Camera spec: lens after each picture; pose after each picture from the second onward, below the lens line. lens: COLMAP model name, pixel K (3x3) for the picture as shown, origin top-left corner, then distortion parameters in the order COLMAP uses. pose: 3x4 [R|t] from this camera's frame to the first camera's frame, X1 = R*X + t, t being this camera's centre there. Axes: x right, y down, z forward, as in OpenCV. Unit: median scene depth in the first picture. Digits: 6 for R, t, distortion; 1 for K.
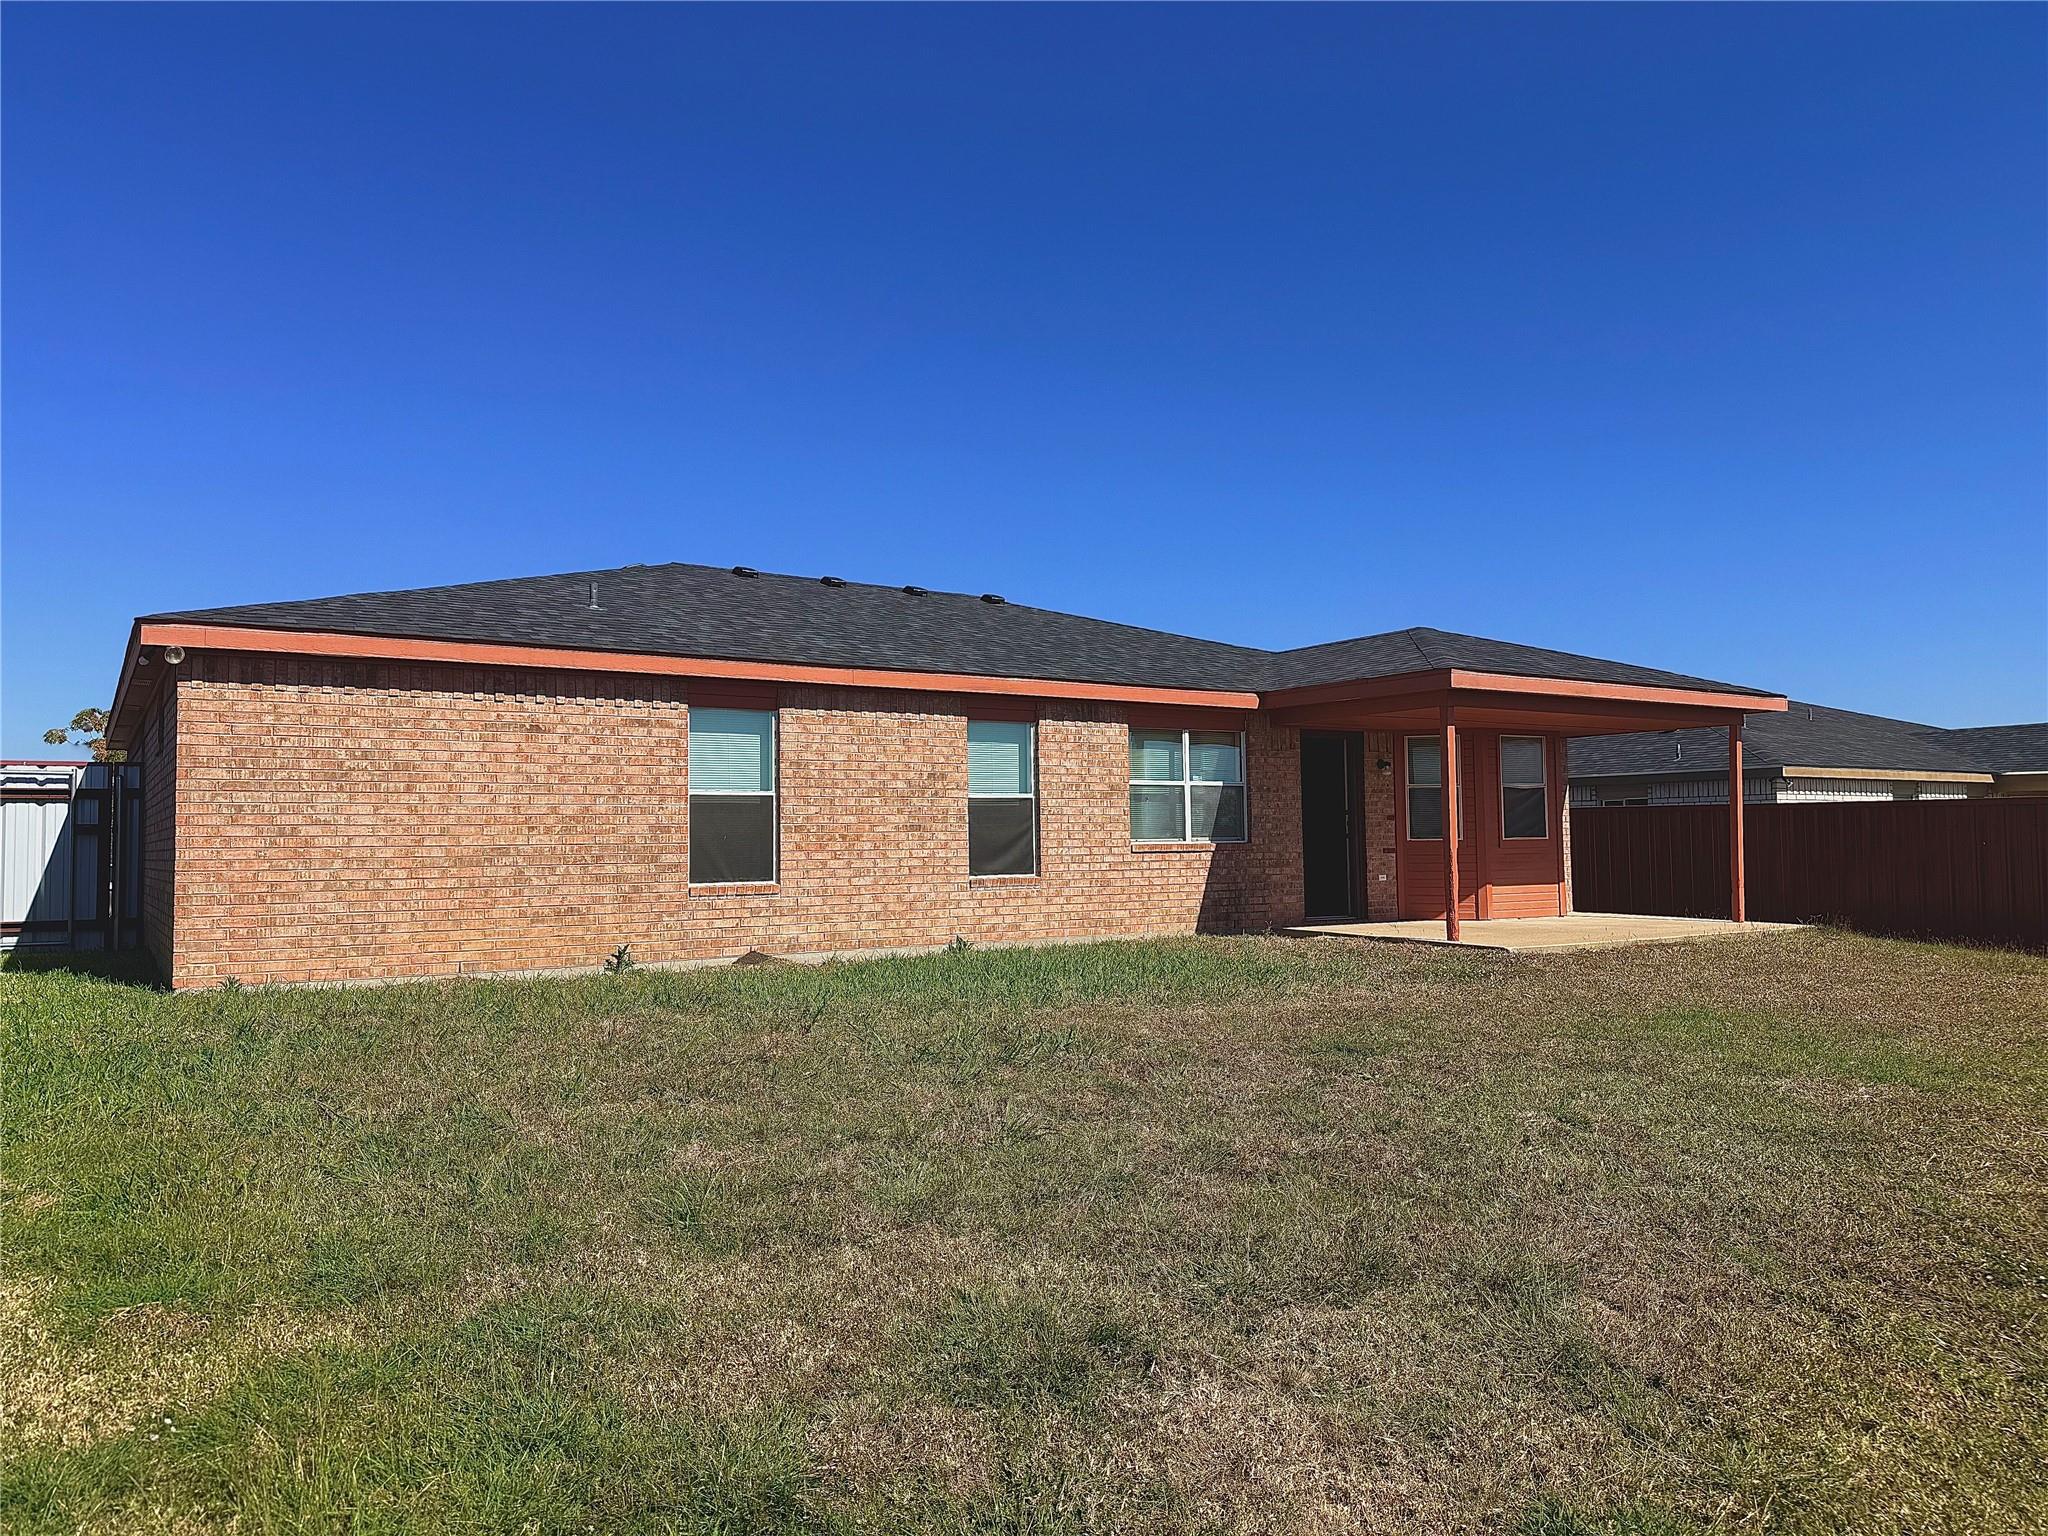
lens RADIAL K [[1446.3, 0, 1025.8], [0, 1446.3, 764.1], [0, 0, 1]] dist [-0.001445, -0.017181]
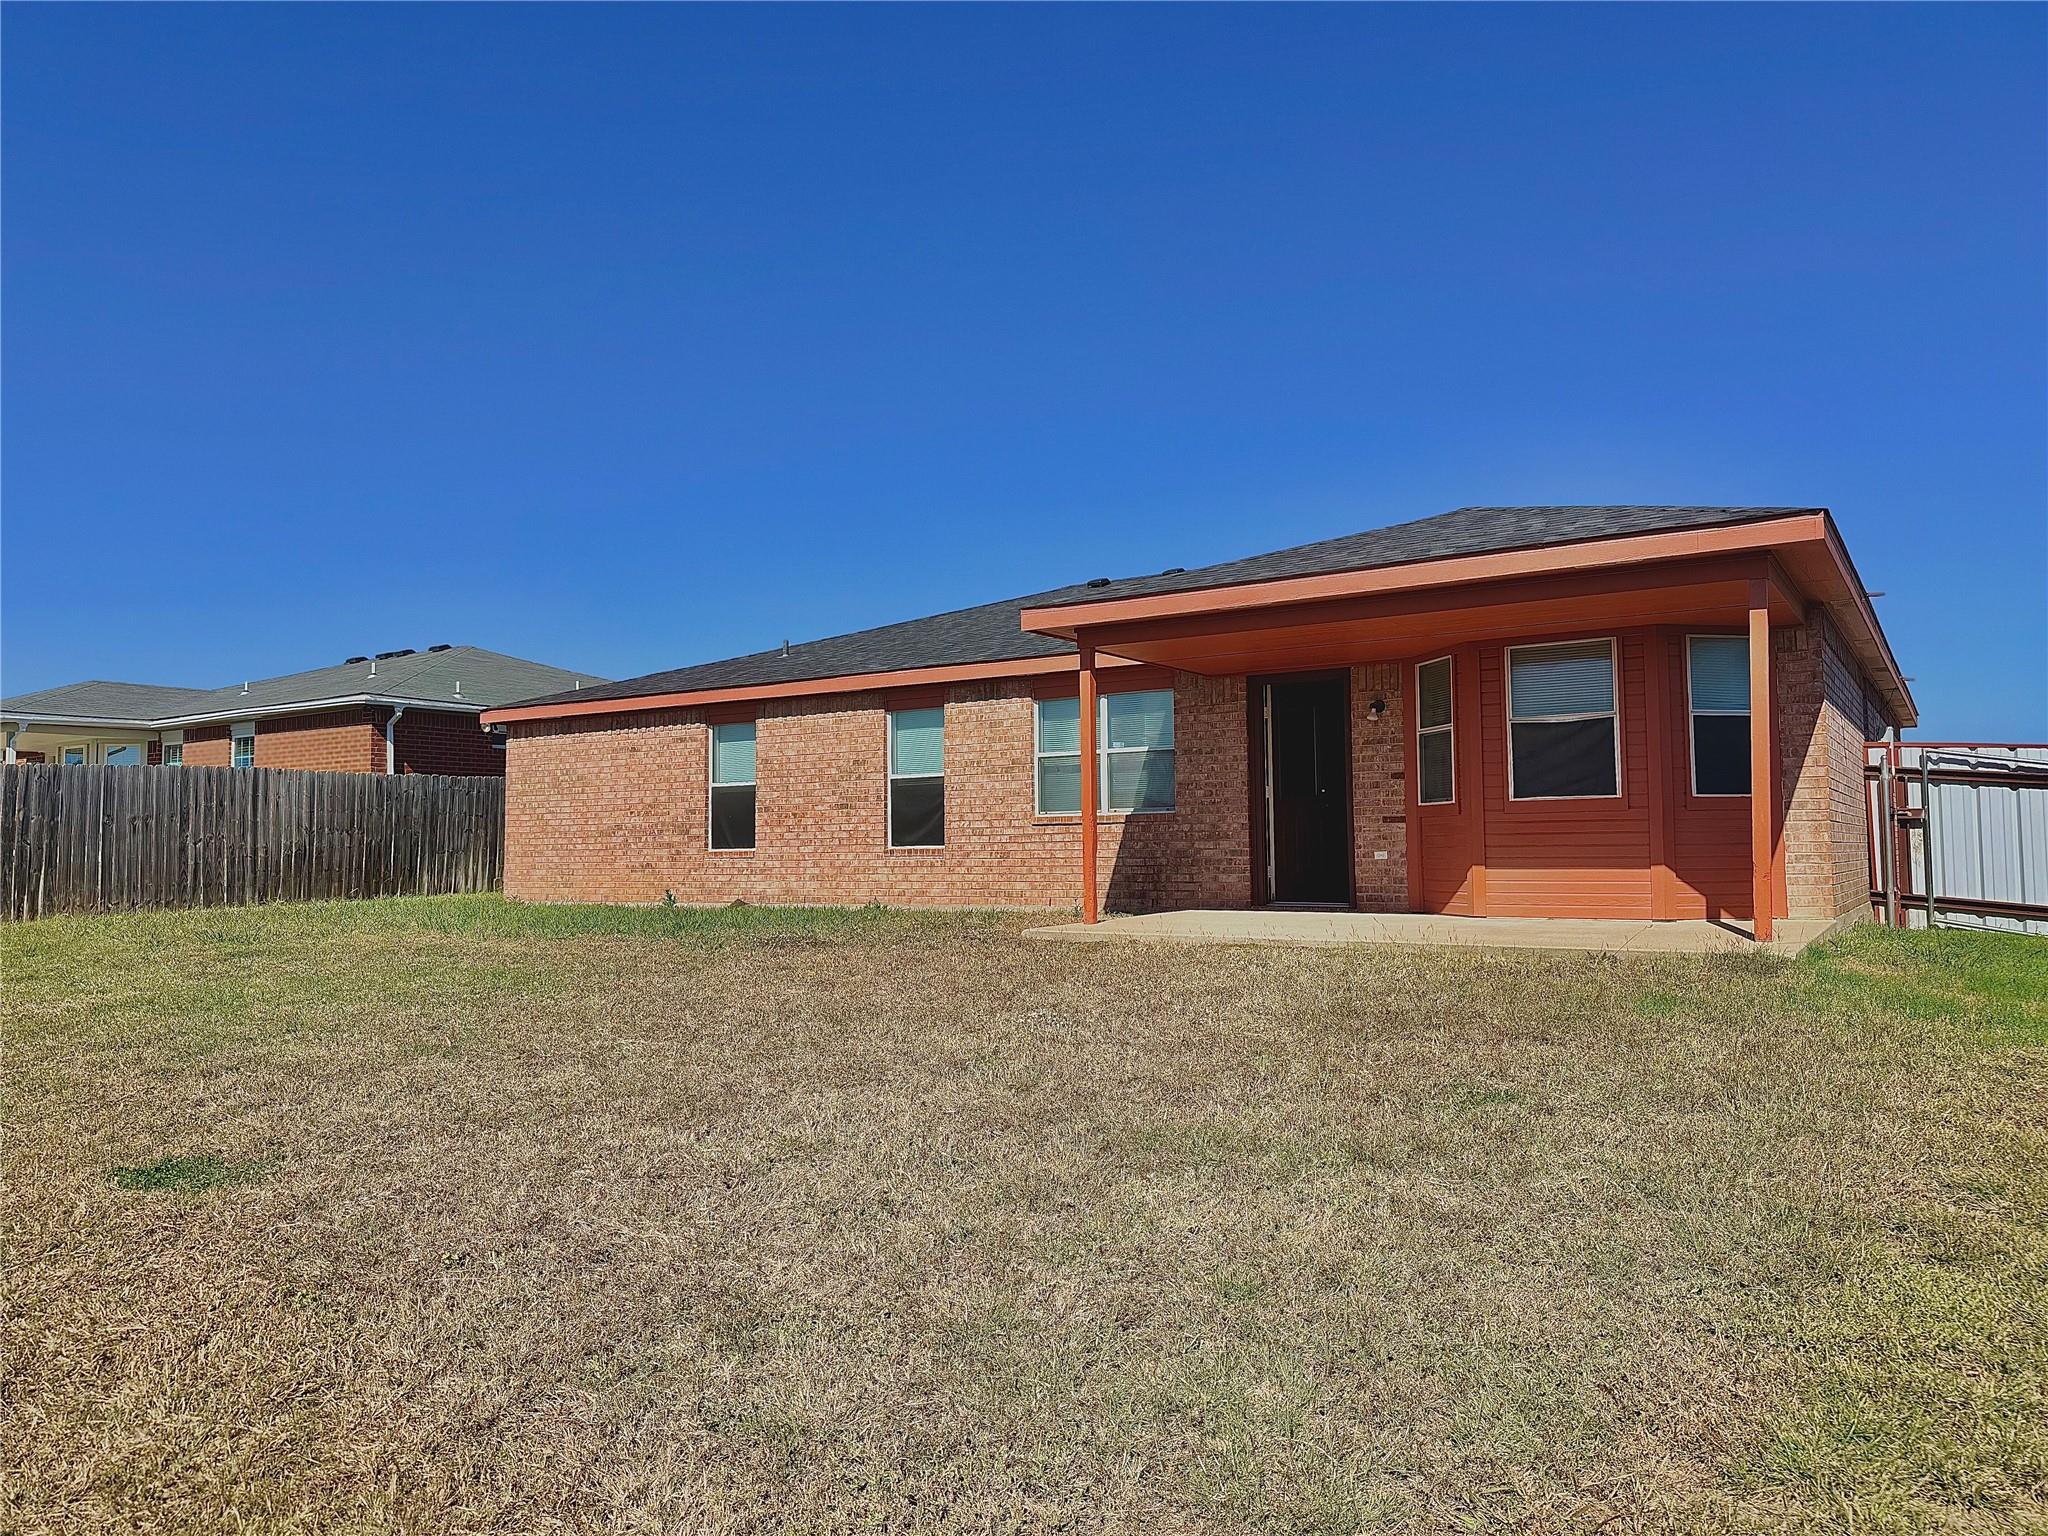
lens RADIAL K [[1446.3, 0, 1023.4], [0, 1446.3, 771.1], [0, 0, 1]] dist [-0.001445, -0.017181]
pose [[0.390590, -0.039706, -0.919708, 1.055550], [0.061773, 0.997948, -0.016849, 0.042881], [0.918490, -0.050232, 0.392241, 0.640325]]
